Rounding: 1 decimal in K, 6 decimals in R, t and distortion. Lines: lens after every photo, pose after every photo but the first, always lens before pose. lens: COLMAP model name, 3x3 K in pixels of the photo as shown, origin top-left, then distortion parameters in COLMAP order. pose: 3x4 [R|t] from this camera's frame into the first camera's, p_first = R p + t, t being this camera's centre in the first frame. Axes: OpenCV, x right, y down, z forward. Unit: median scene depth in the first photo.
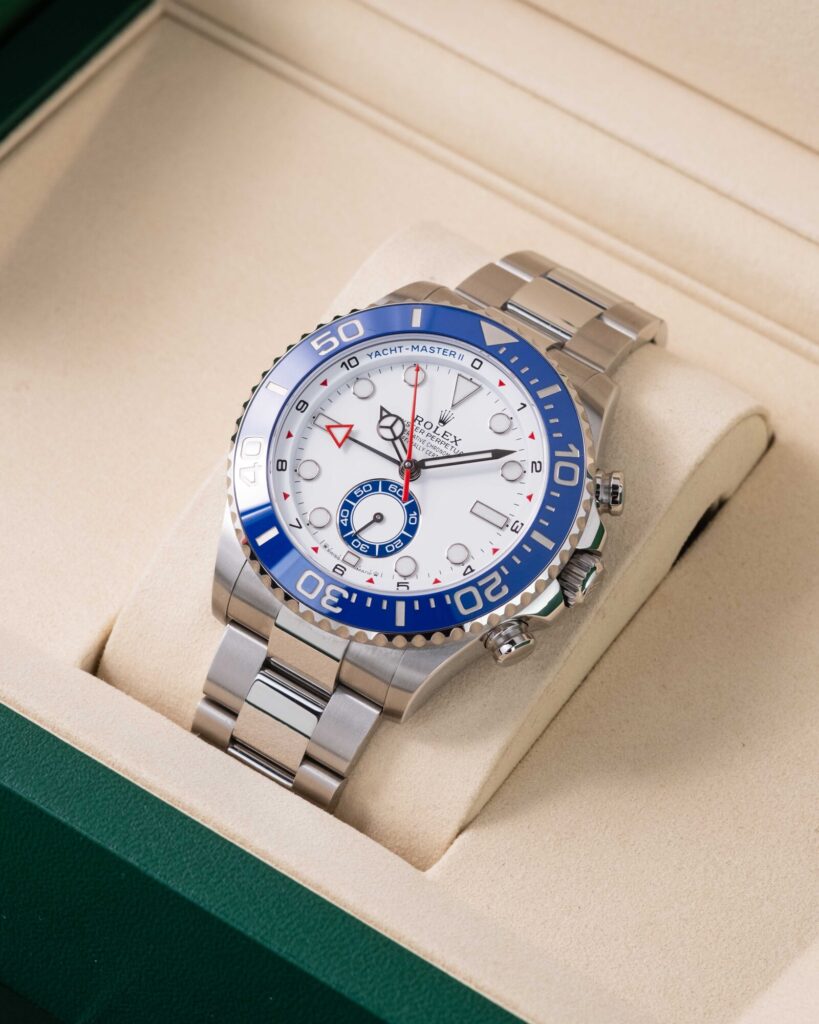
lens RADIAL K [[4822.9, 0, 409.5], [0, 4822.9, 512.0], [0, 0, 1]] dist [0.776194, -5.705746]
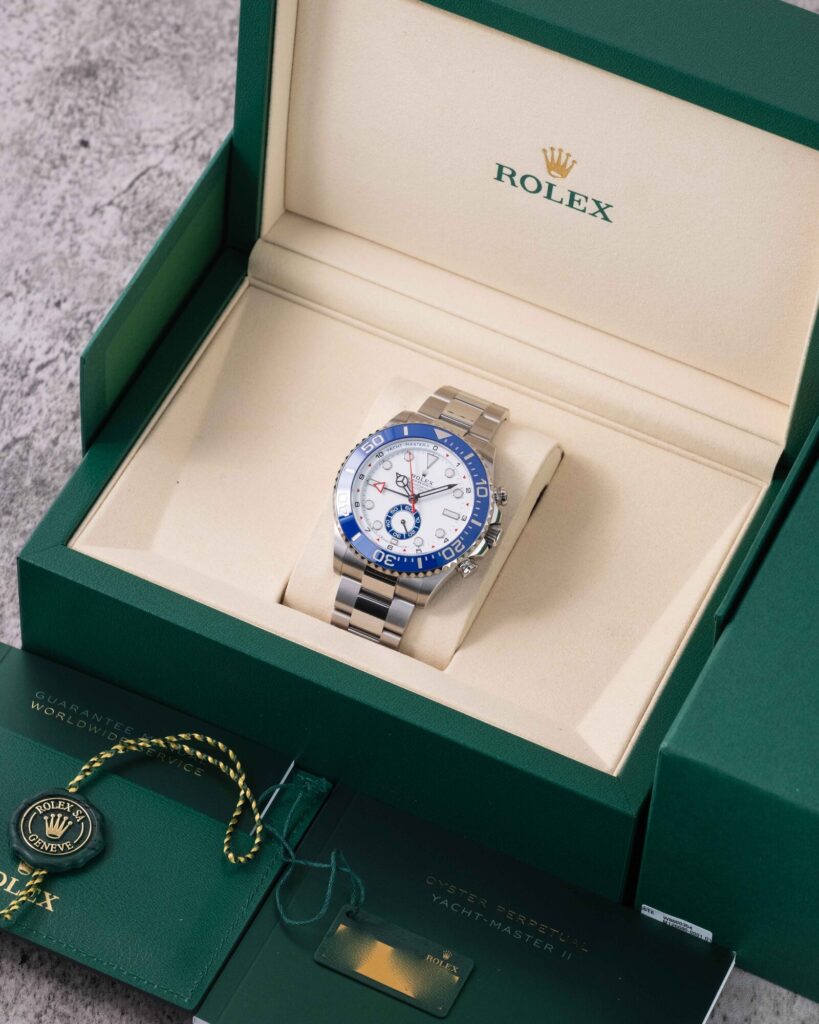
lens RADIAL K [[4822.9, 0, 409.5], [0, 4822.9, 512.0], [0, 0, 1]] dist [0.776194, -5.705746]
pose [[0.988414, -0.137456, 0.064366, -0.149065], [0.133043, 0.988743, 0.068463, -0.158658], [-0.073052, -0.059106, 0.995575, -1.269389]]
